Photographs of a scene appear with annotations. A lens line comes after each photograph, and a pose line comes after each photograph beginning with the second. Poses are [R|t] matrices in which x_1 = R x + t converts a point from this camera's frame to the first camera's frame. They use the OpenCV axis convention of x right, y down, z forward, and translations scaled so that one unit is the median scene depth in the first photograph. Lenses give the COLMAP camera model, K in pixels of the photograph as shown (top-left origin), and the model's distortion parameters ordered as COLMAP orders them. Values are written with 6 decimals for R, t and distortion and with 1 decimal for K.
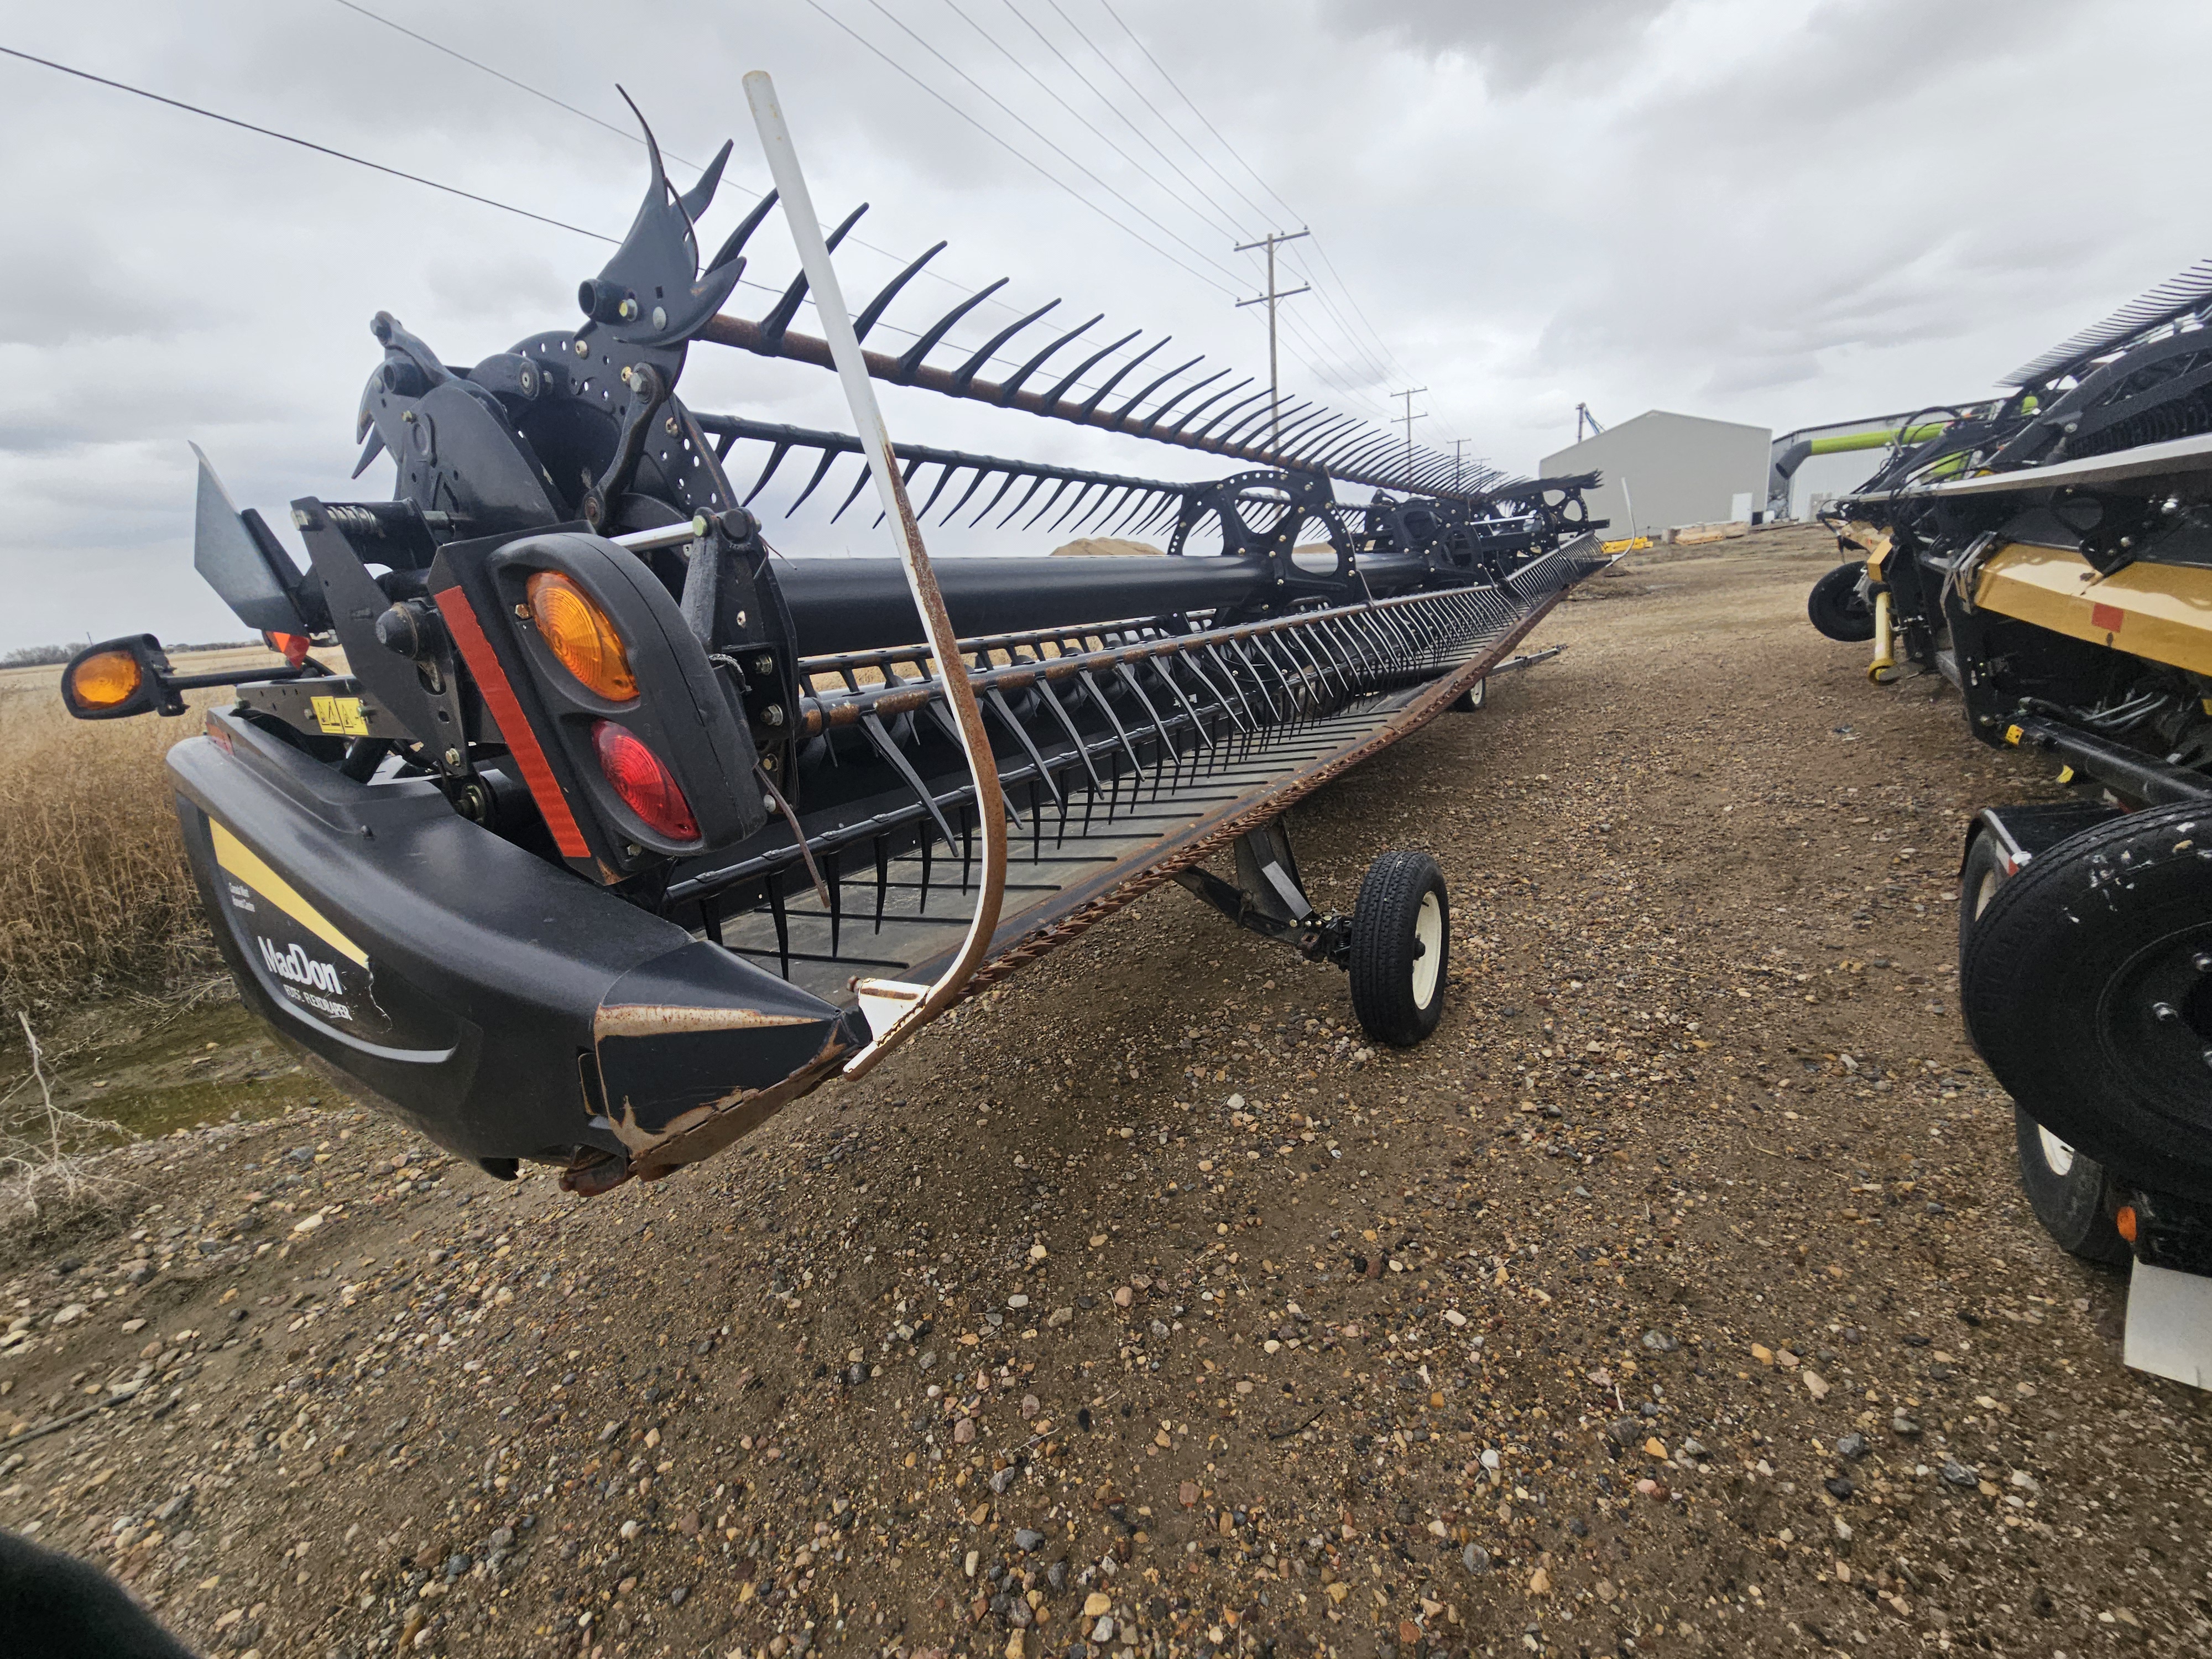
lens RADIAL K [[902.4, 0, 1102.4], [0, 902.4, 824.9], [0, 0, 1]] dist [-0.000449, -0.000285]
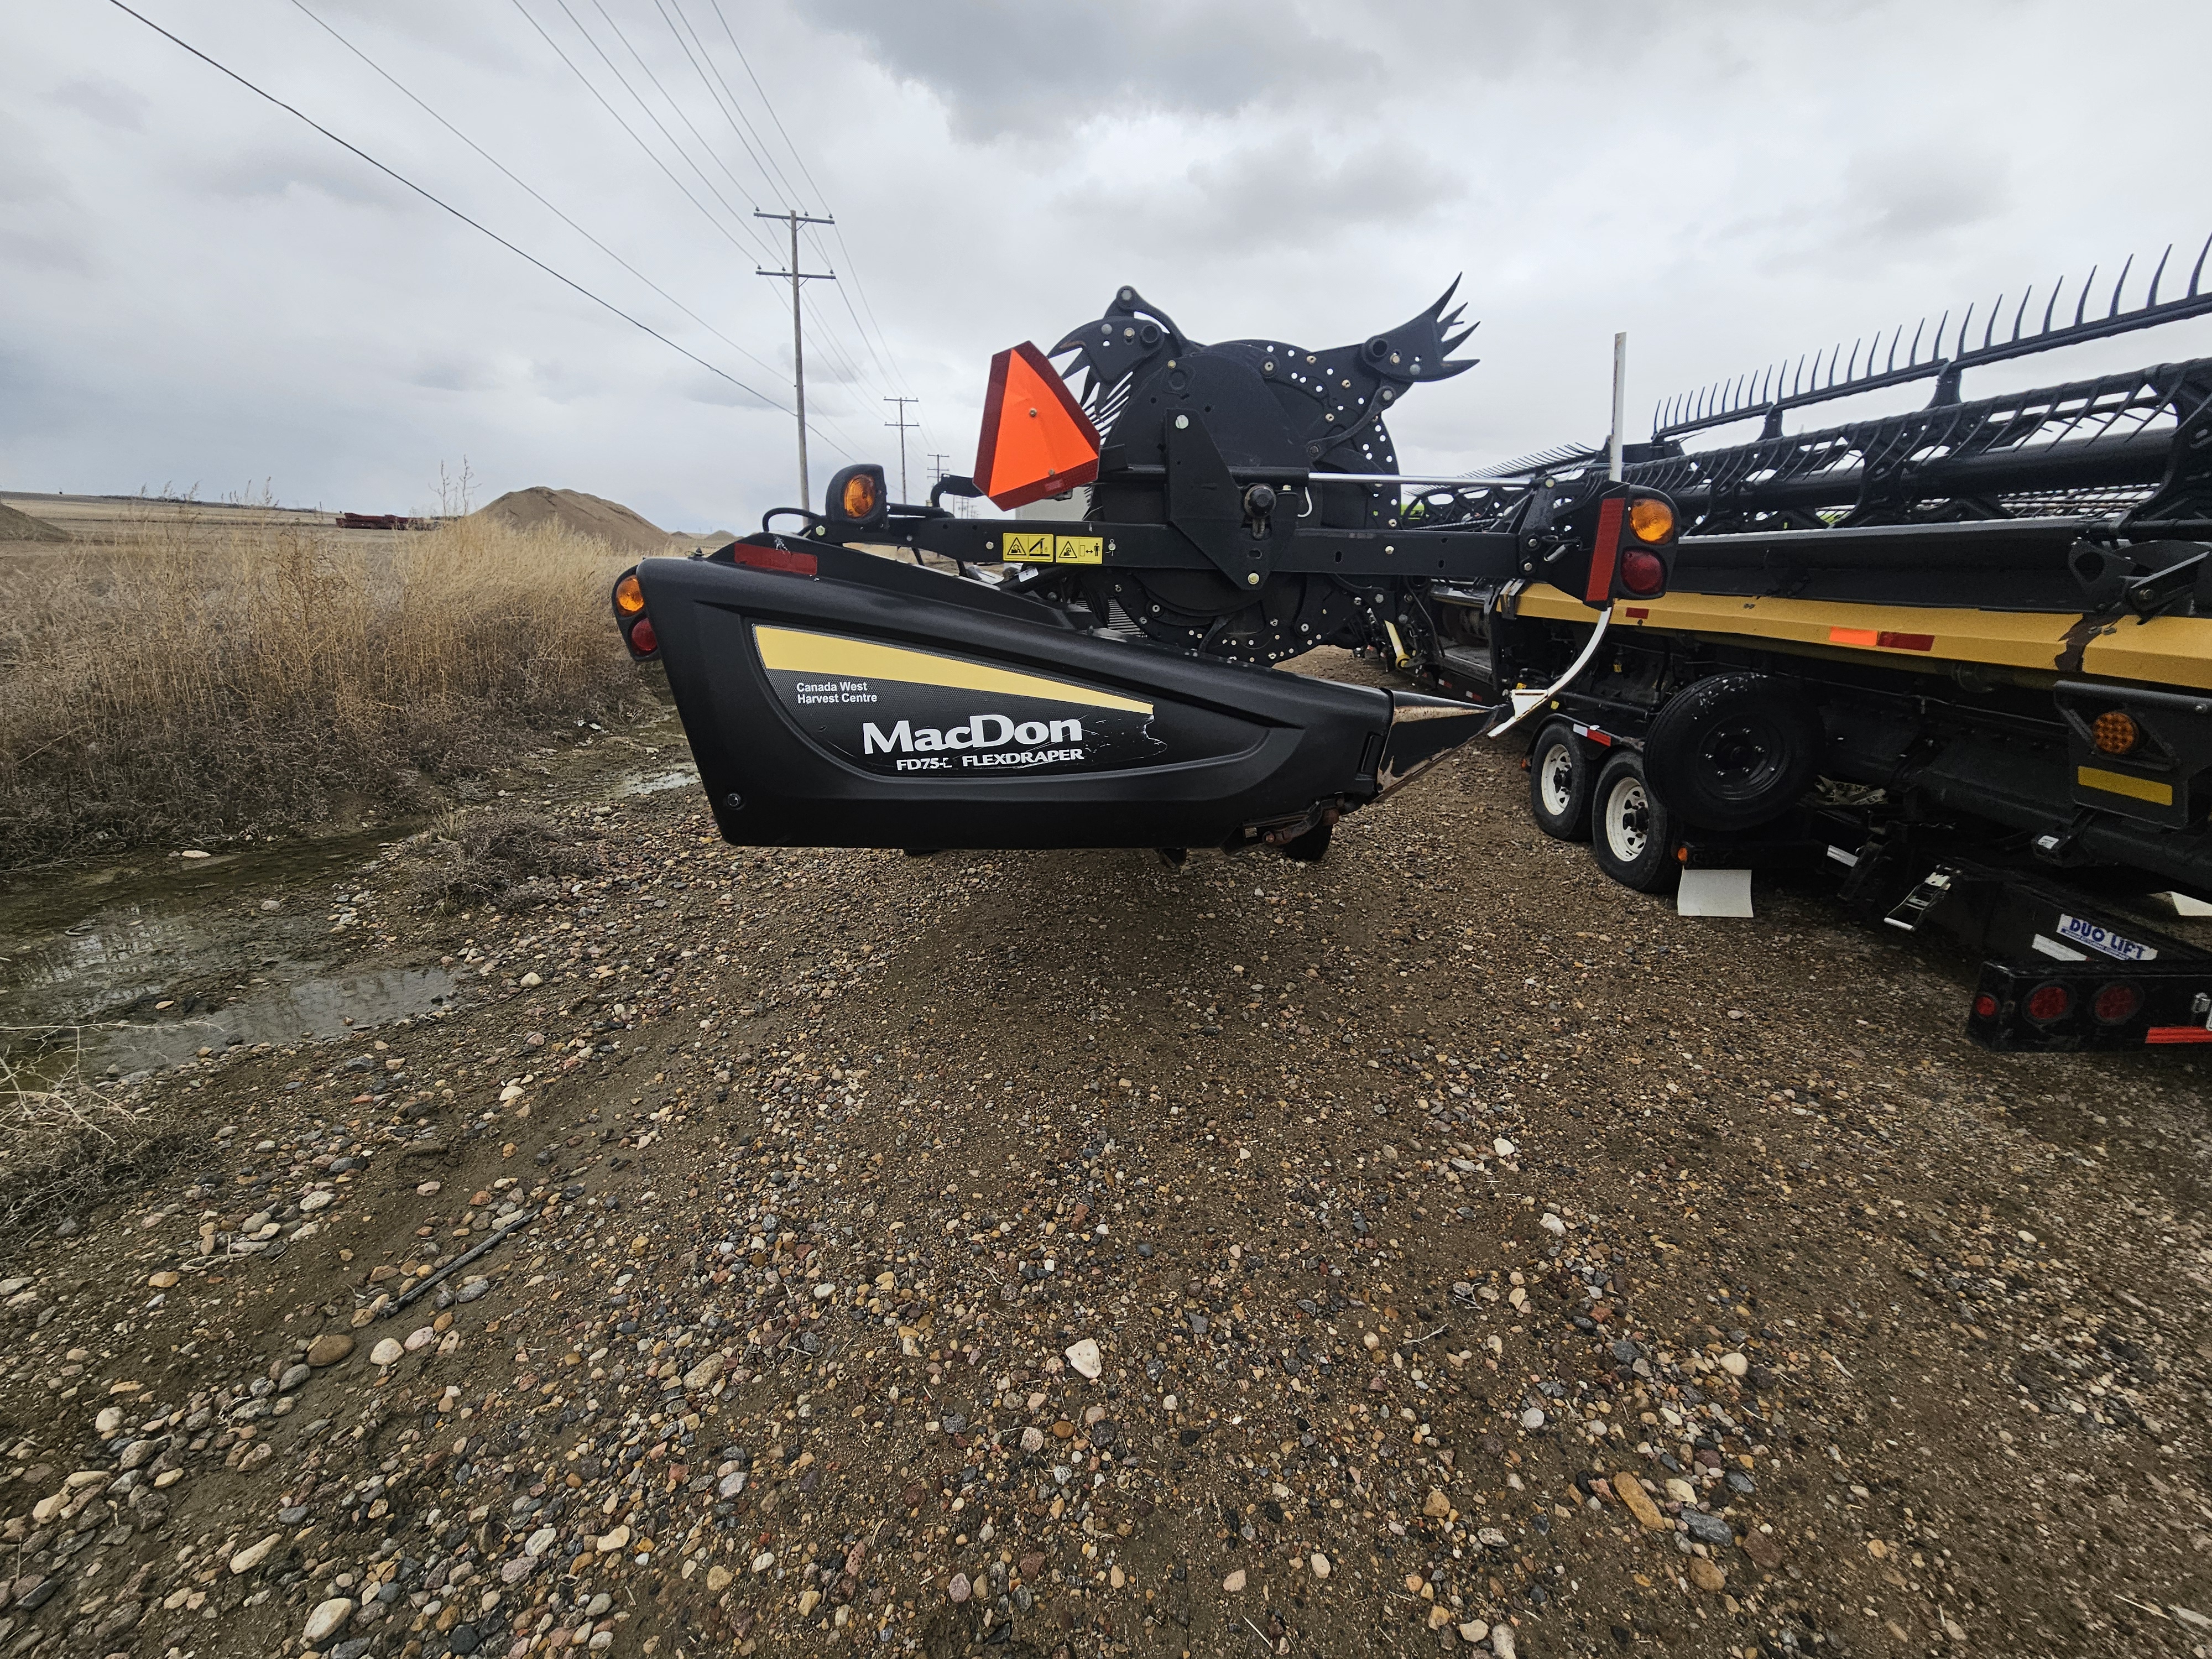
lens RADIAL K [[902.4, 0, 1102.4], [0, 902.4, 824.9], [0, 0, 1]] dist [-0.000449, -0.000285]
pose [[0.847000, -0.027635, 0.530873, -0.958681], [0.025744, 0.999608, 0.010961, 0.187261], [-0.530968, 0.004383, 0.847380, -0.154729]]
